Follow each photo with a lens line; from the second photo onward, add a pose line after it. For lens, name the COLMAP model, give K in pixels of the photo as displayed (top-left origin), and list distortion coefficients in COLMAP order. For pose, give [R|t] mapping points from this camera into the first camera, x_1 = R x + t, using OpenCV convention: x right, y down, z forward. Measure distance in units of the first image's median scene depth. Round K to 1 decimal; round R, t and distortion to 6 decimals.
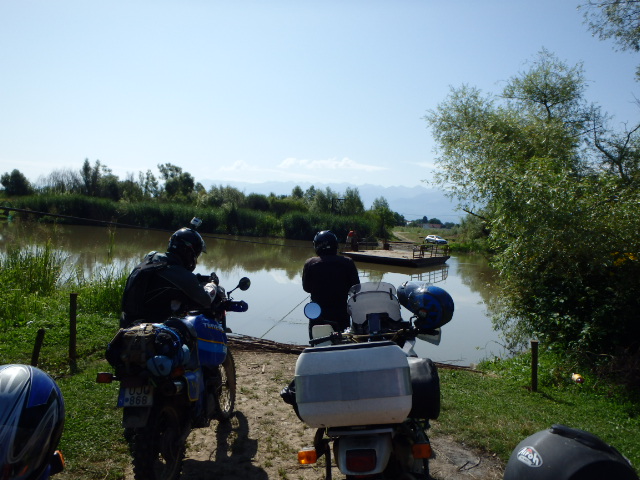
lens RADIAL K [[527.1, 0, 318.2], [0, 527.1, 219.0], [0, 0, 1]] dist [-0.028988, 0.004926]
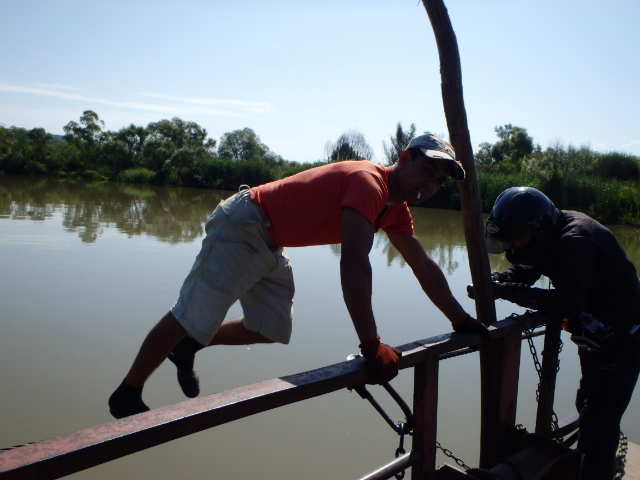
lens RADIAL K [[527.1, 0, 318.2], [0, 527.1, 219.0], [0, 0, 1]] dist [-0.028988, 0.004926]
pose [[0.750861, 0.033639, -0.659603, 0.023095], [-0.011626, 0.999221, 0.037724, 0.009403], [0.660358, -0.020657, 0.750667, 0.345916]]
